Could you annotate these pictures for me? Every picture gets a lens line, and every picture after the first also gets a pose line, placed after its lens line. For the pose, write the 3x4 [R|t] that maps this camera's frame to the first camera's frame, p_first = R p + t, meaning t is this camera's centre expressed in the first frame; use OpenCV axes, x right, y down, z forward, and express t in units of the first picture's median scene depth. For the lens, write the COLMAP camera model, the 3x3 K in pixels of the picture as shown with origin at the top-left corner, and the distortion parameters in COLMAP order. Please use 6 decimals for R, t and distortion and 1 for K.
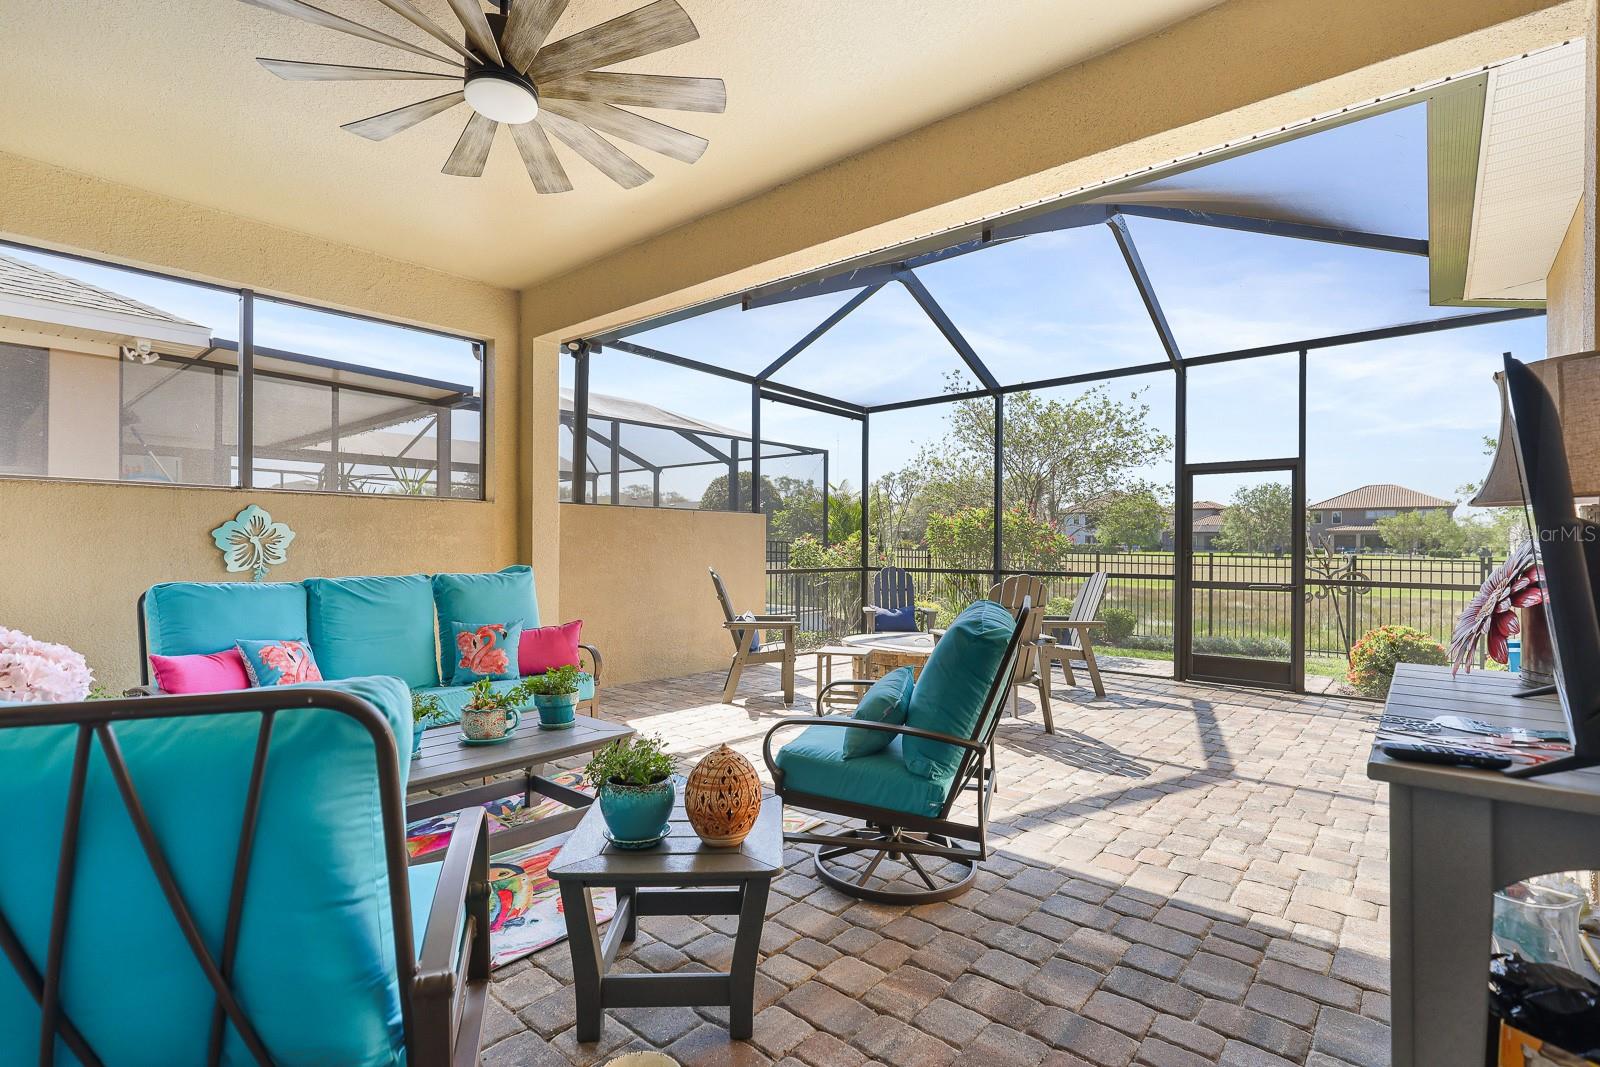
lens RADIAL K [[750.9, 0, 798.8], [0, 750.9, 540.5], [0, 0, 1]] dist [0.002802, -0.000226]
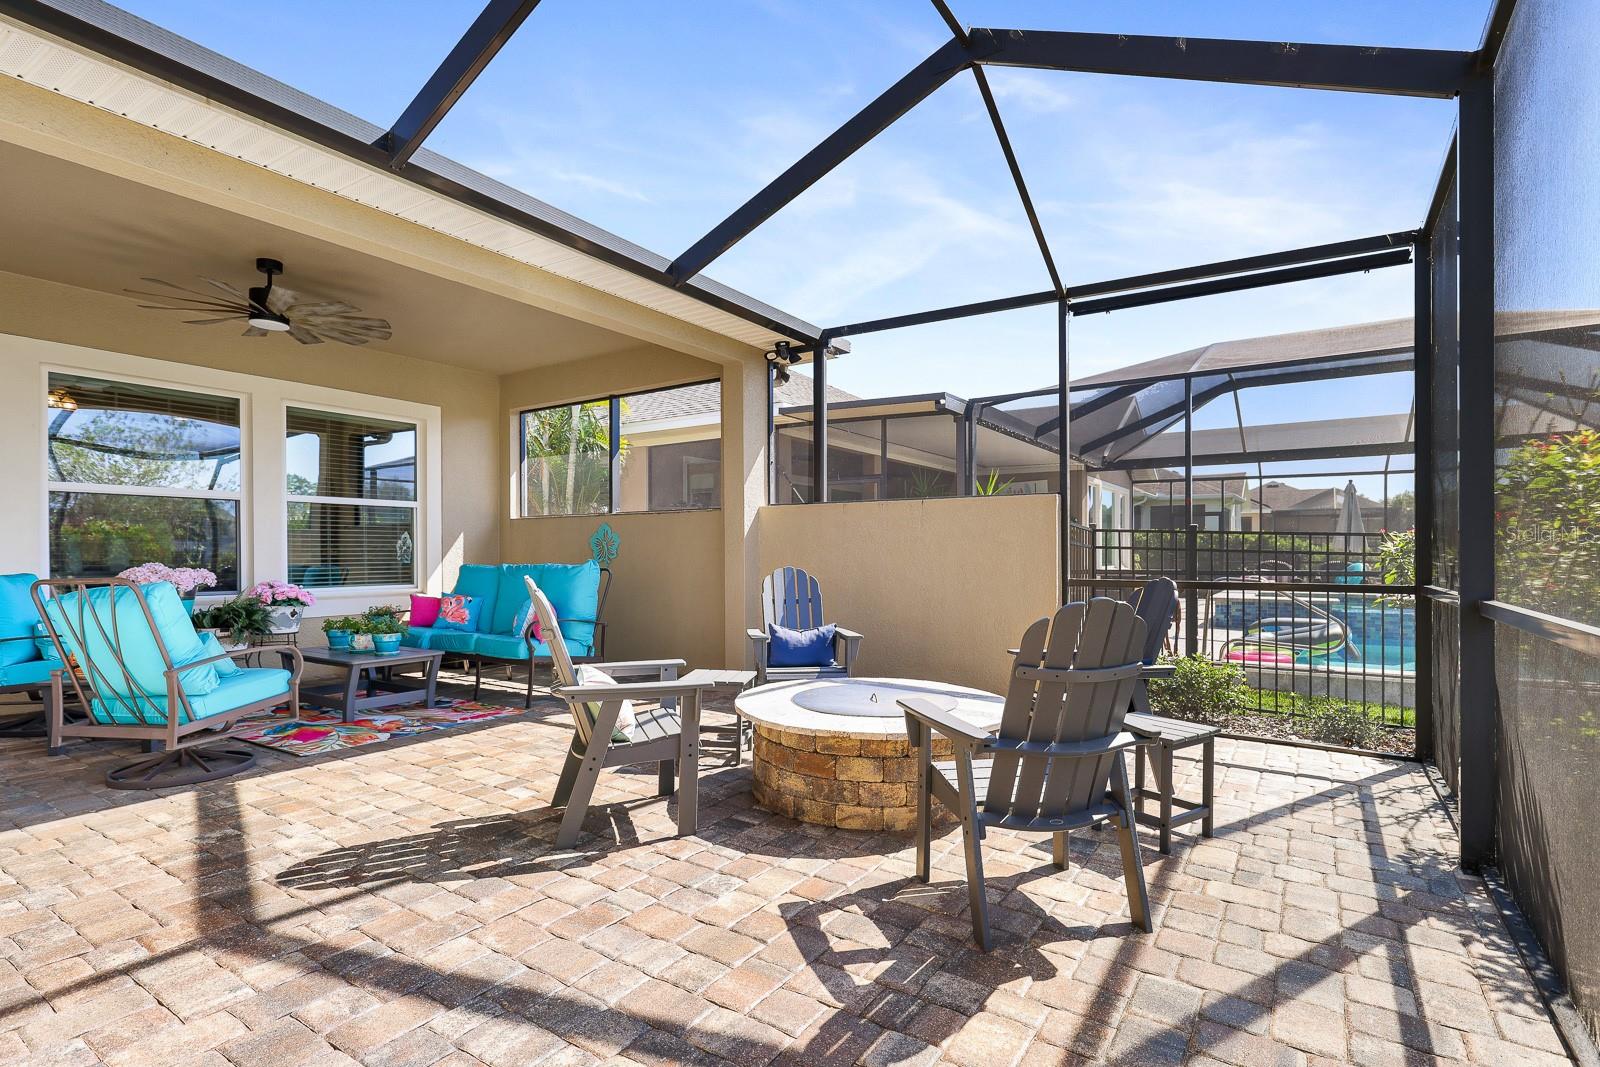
lens RADIAL K [[774.8, 0, 802.1], [0, 774.8, 550.4], [0, 0, 1]] dist [0.001970, -0.000723]
pose [[0.127347, -0.009232, -0.991815, 0.598089], [0.006627, 0.999942, -0.008457, 0.017937], [0.991836, -0.005496, 0.127401, 0.688815]]
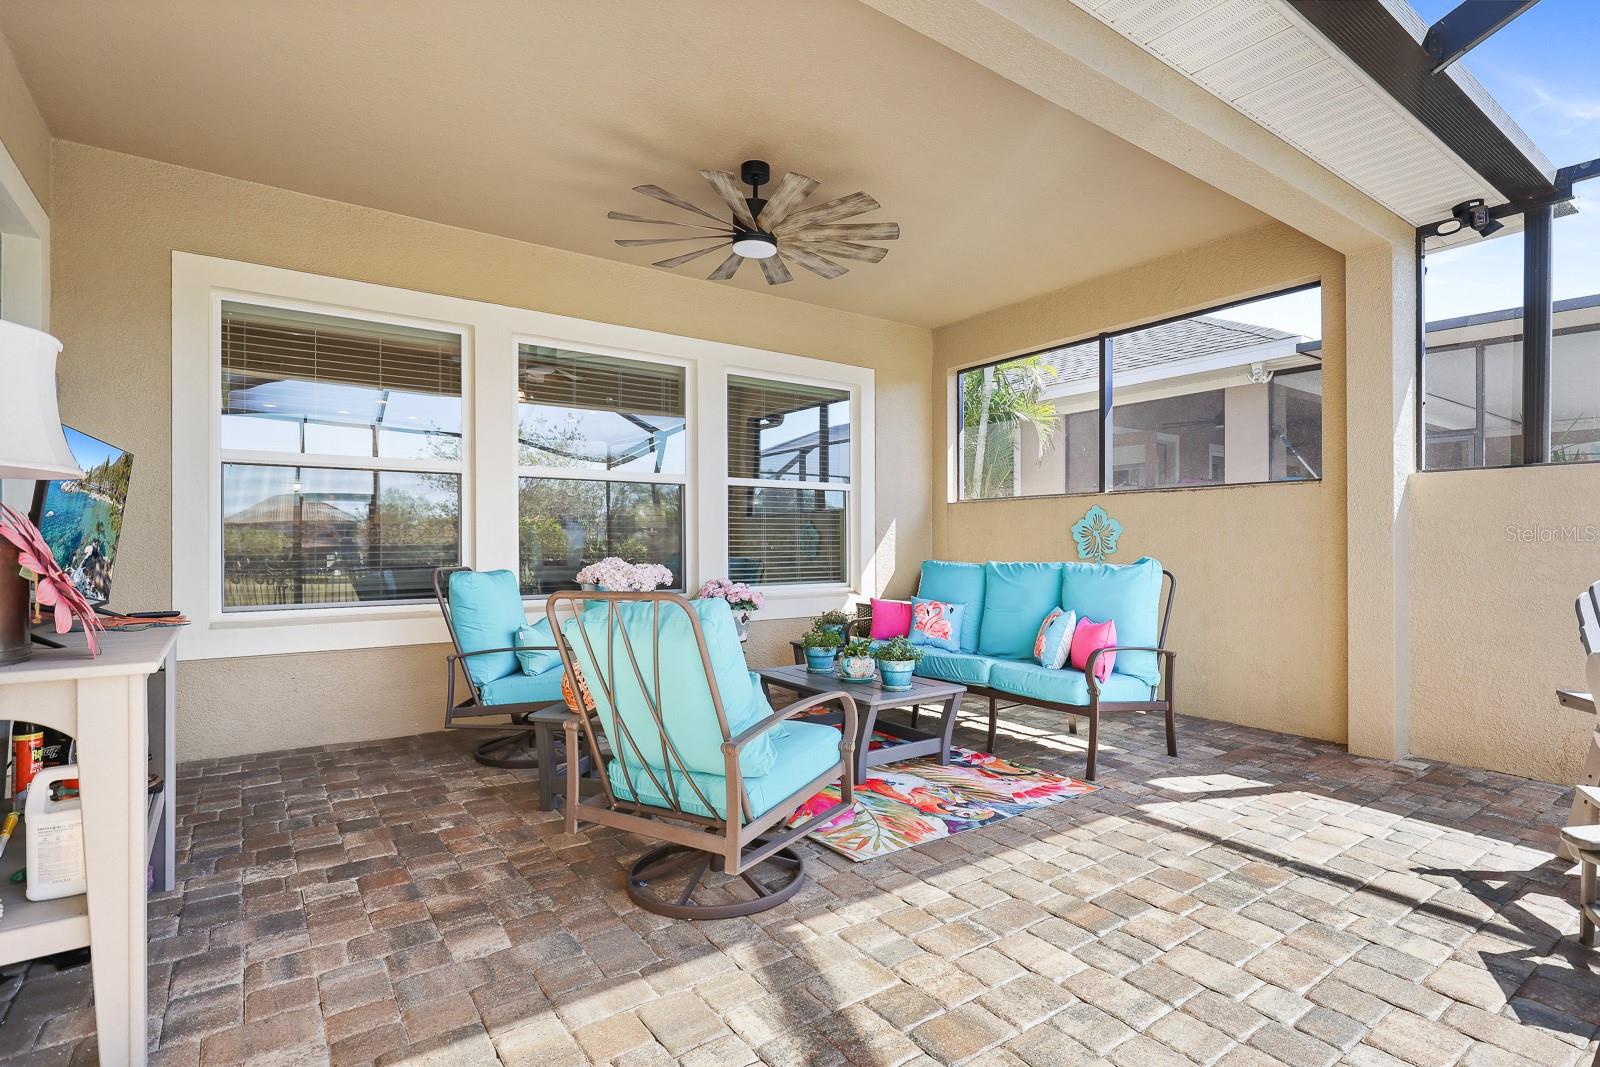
lens RADIAL K [[770.8, 0, 801.5], [0, 770.8, 537.3], [0, 0, 1]] dist [-0.012463, 0.000110]
pose [[-0.240123, -0.011484, -0.970674, 0.349134], [0.003322, 0.999914, -0.012651, 0.011097], [0.970737, -0.006263, -0.240065, 0.459026]]
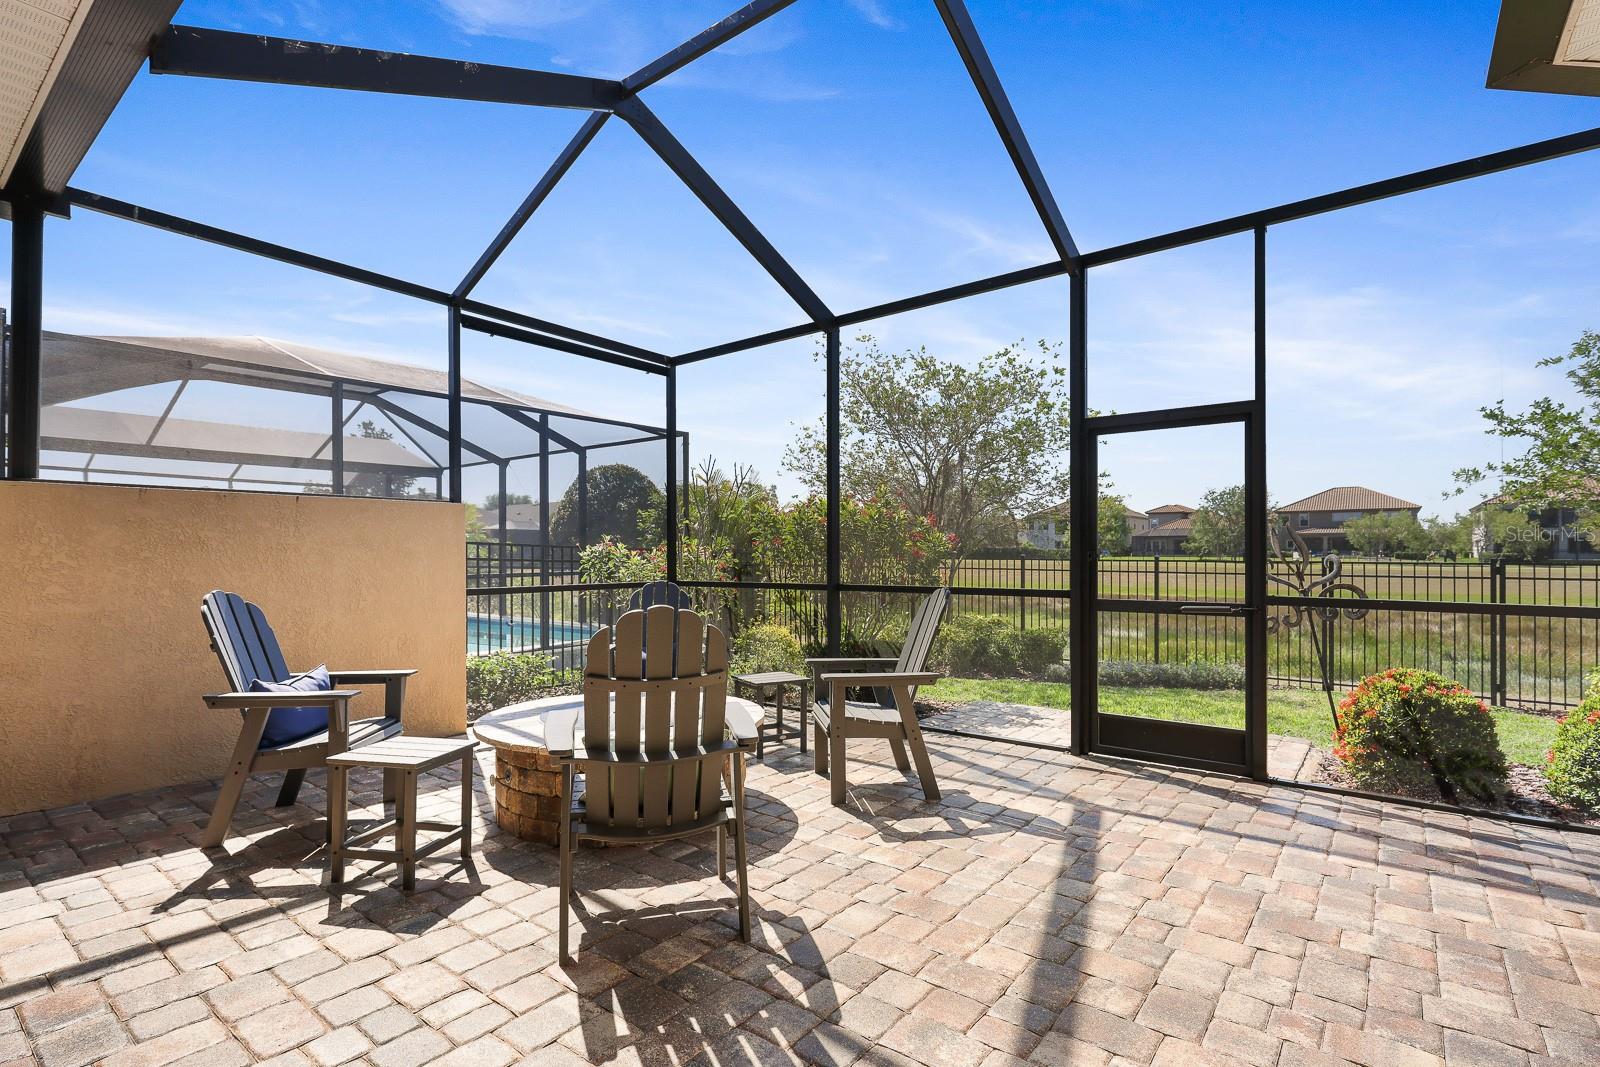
lens RADIAL K [[774.8, 0, 802.1], [0, 774.8, 550.4], [0, 0, 1]] dist [0.001970, -0.000723]
pose [[0.998875, -0.009942, 0.046365, 0.218708], [0.009848, 0.999949, 0.002263, 0.007020], [-0.046385, -0.001804, 0.998922, 0.316914]]
